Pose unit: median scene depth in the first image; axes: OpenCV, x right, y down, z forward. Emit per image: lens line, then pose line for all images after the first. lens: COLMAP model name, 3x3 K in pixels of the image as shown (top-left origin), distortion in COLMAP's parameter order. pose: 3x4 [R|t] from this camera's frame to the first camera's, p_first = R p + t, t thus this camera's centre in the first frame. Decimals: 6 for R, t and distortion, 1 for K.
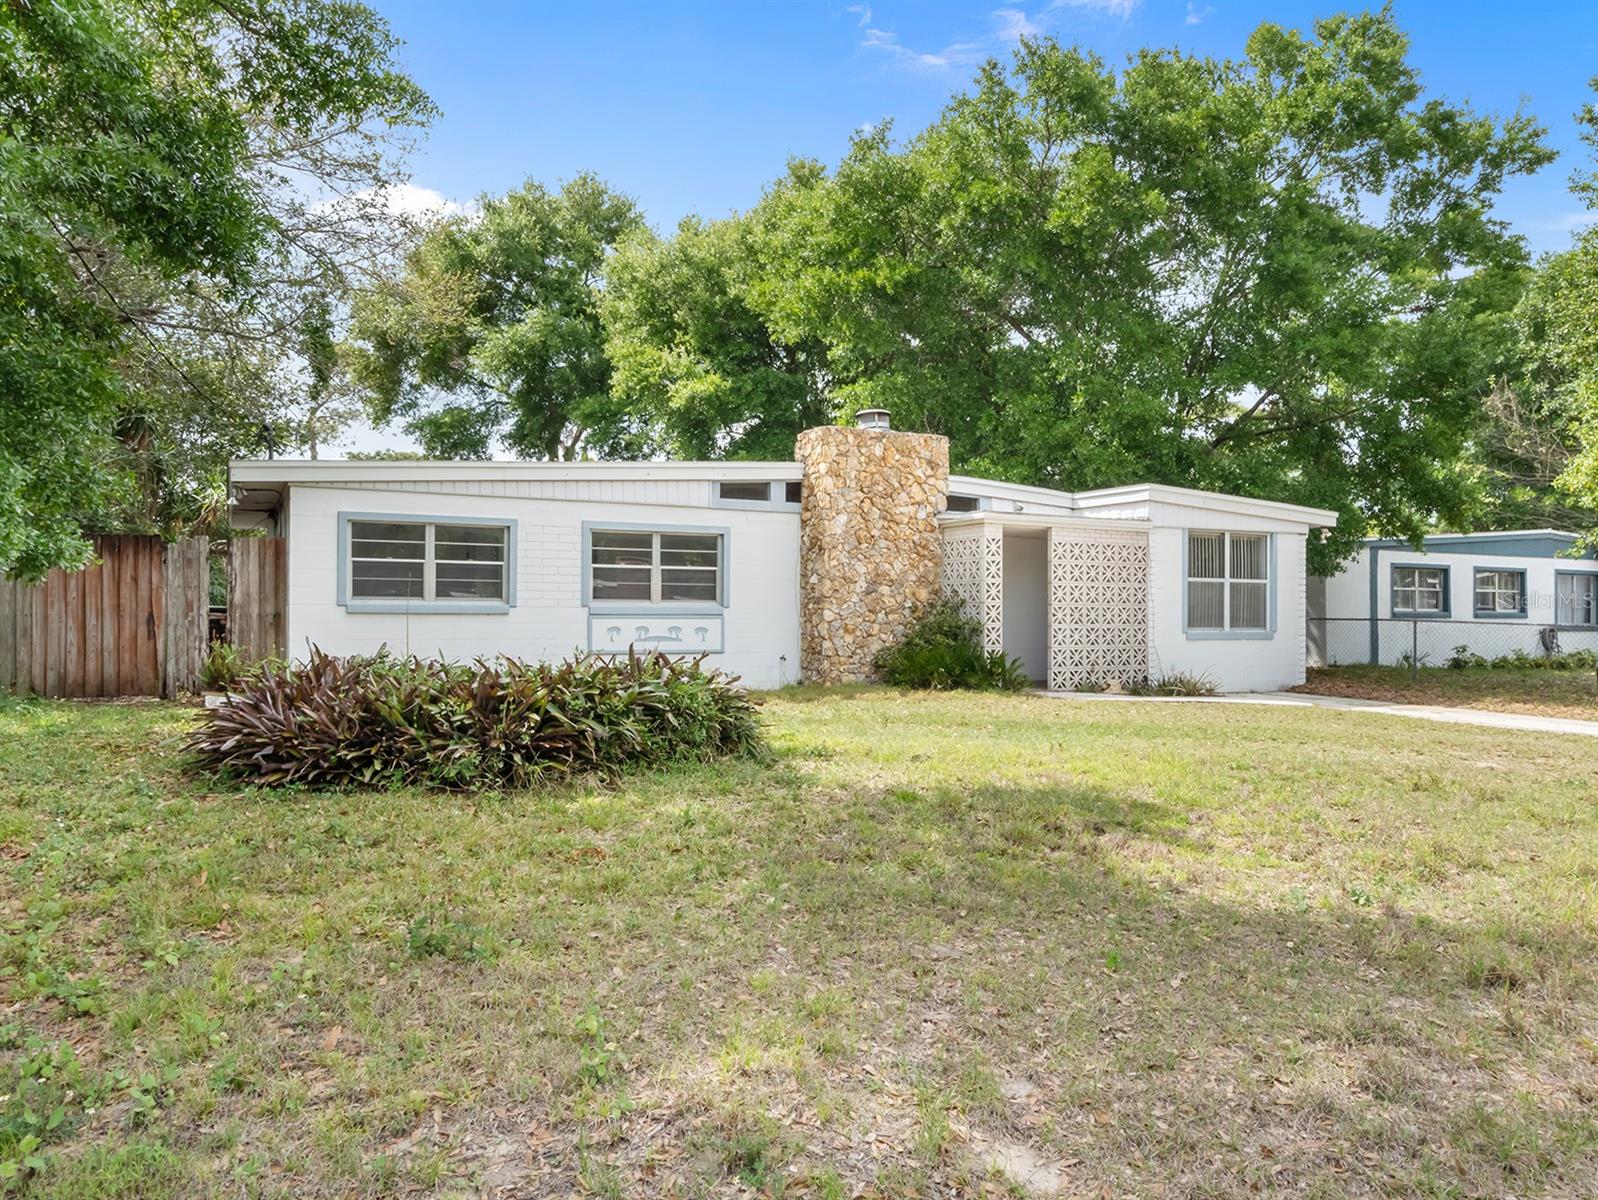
lens RADIAL K [[1048.0, 0, 803.3], [0, 1048.0, 606.2], [0, 0, 1]] dist [-0.000074, -0.000021]
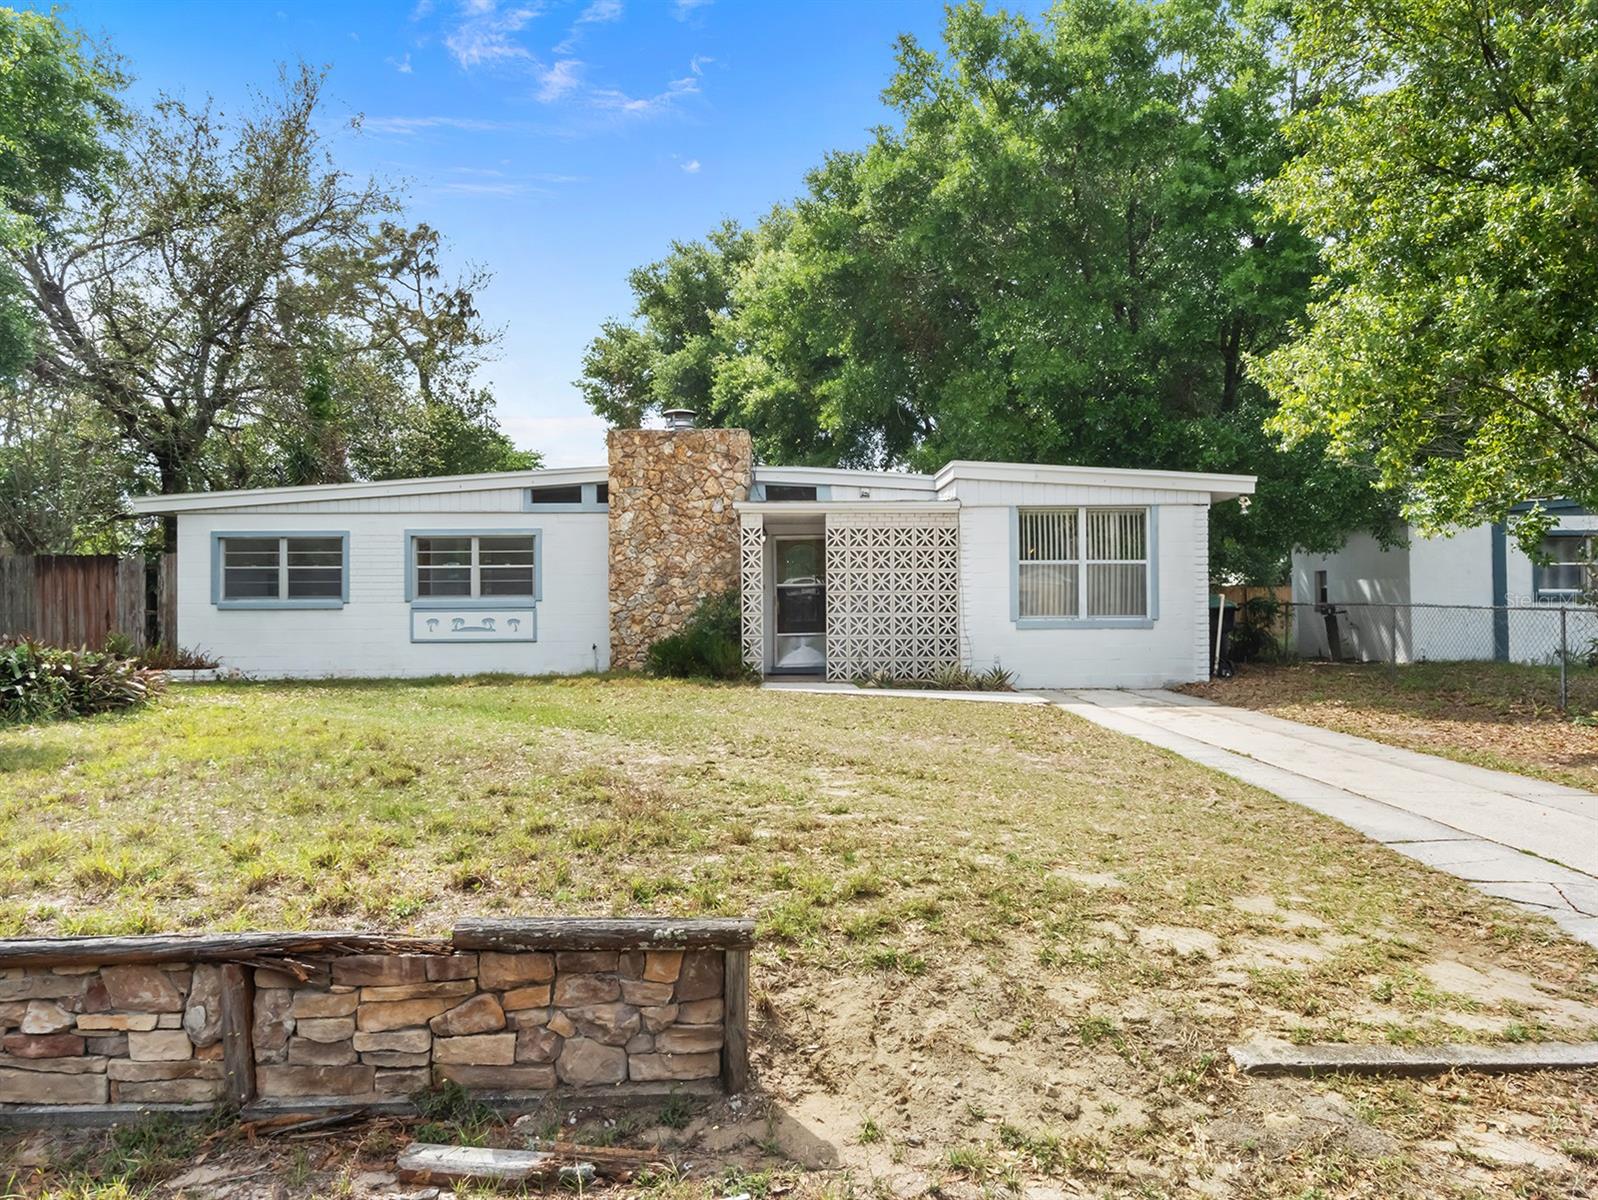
lens RADIAL K [[1048.0, 0, 806.0], [0, 1048.0, 594.6], [0, 0, 1]] dist [-0.000074, -0.000021]
pose [[0.907525, -0.018465, -0.419593, 0.632278], [0.014271, 0.999812, -0.013132, 0.012660], [0.419756, 0.005929, 0.907617, 0.108053]]
